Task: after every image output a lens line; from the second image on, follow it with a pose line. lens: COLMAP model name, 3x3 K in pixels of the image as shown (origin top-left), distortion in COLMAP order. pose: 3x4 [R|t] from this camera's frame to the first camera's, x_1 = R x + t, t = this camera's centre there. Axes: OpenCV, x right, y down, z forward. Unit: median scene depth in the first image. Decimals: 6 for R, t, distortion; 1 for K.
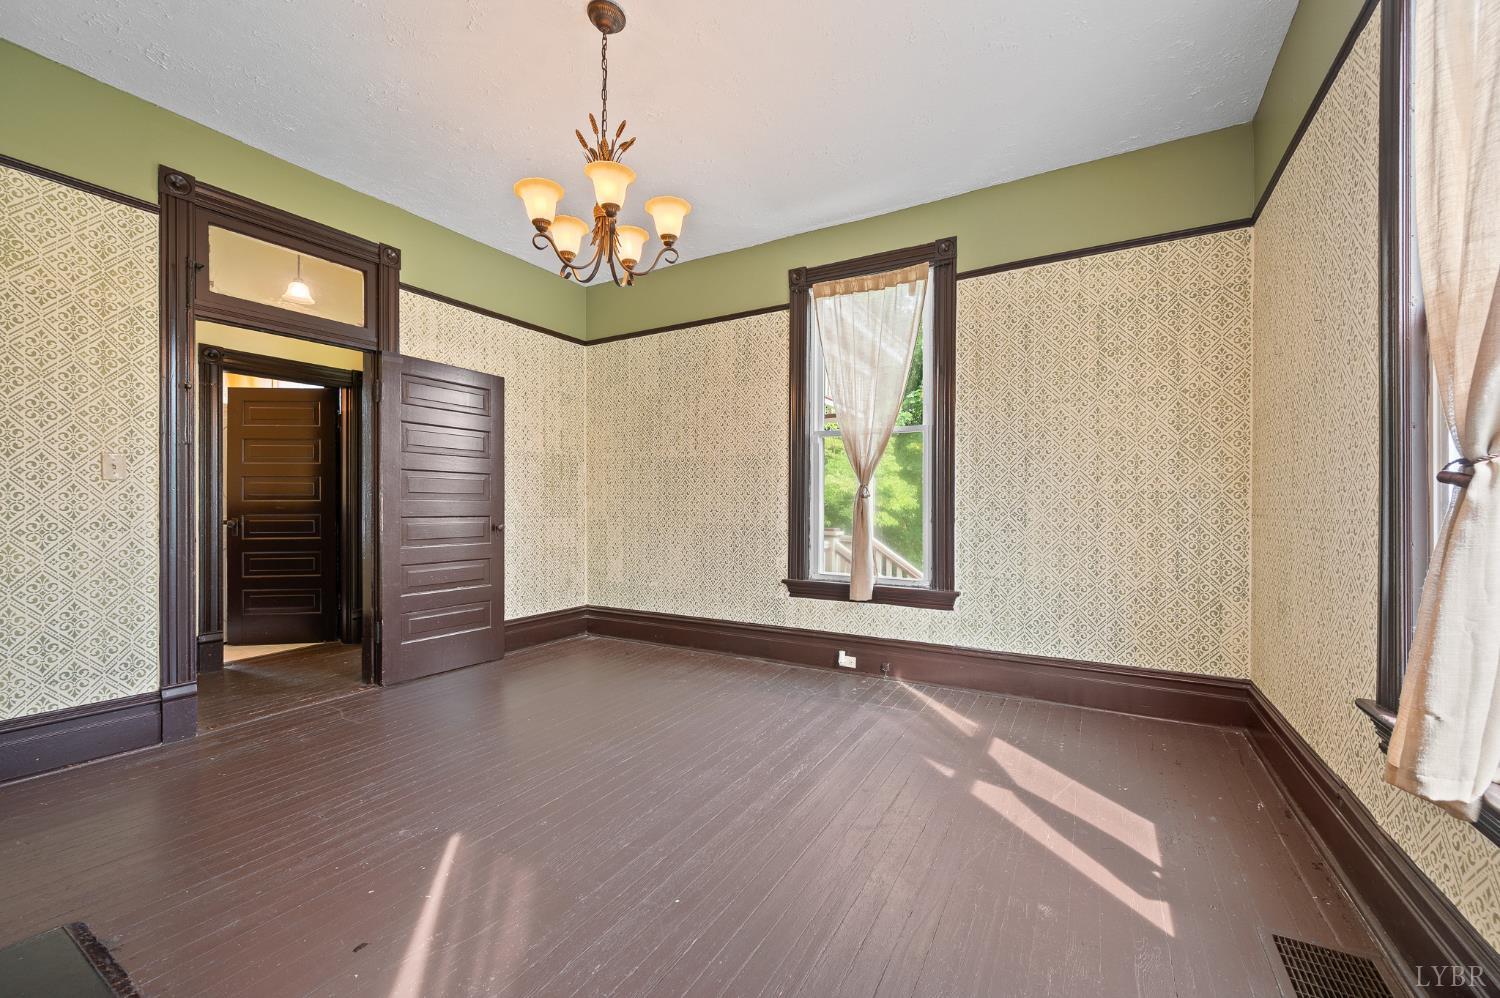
lens RADIAL K [[596.2, 0, 757.9], [0, 596.2, 505.6], [0, 0, 1]] dist [-0.002153, 0.000146]
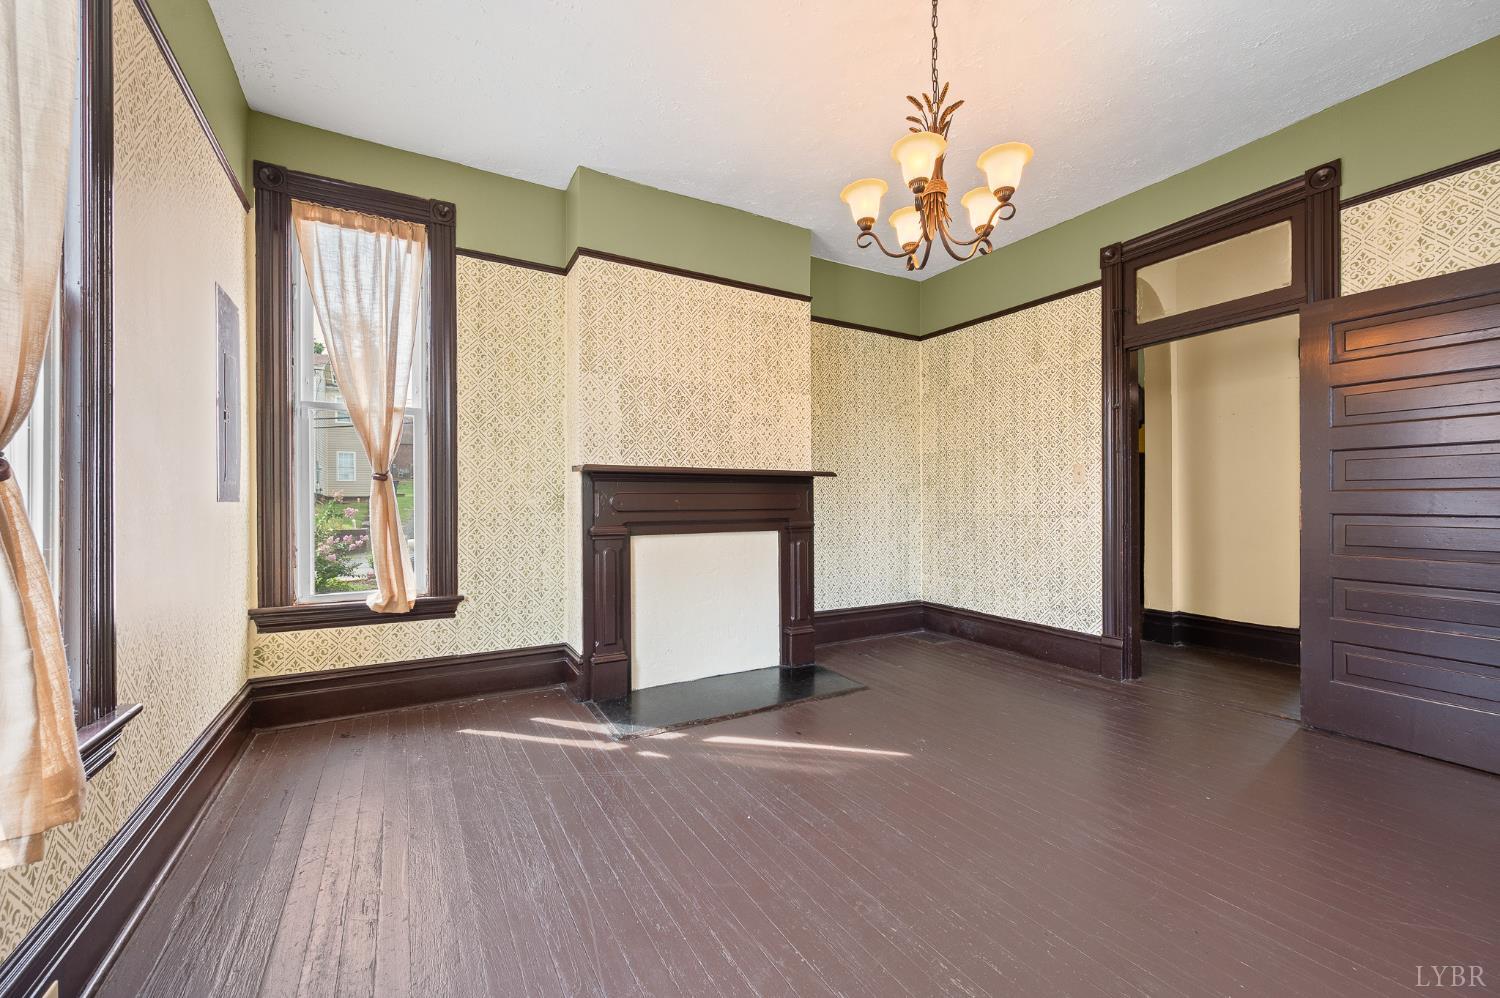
lens RADIAL K [[596.2, 0, 745.4], [0, 596.2, 498.5], [0, 0, 1]] dist [-0.002153, 0.000146]
pose [[-0.517106, -0.005842, -0.855902, 0.579780], [0.002989, 0.999958, -0.008631, 0.005519], [0.855916, -0.007021, -0.517067, 1.011676]]
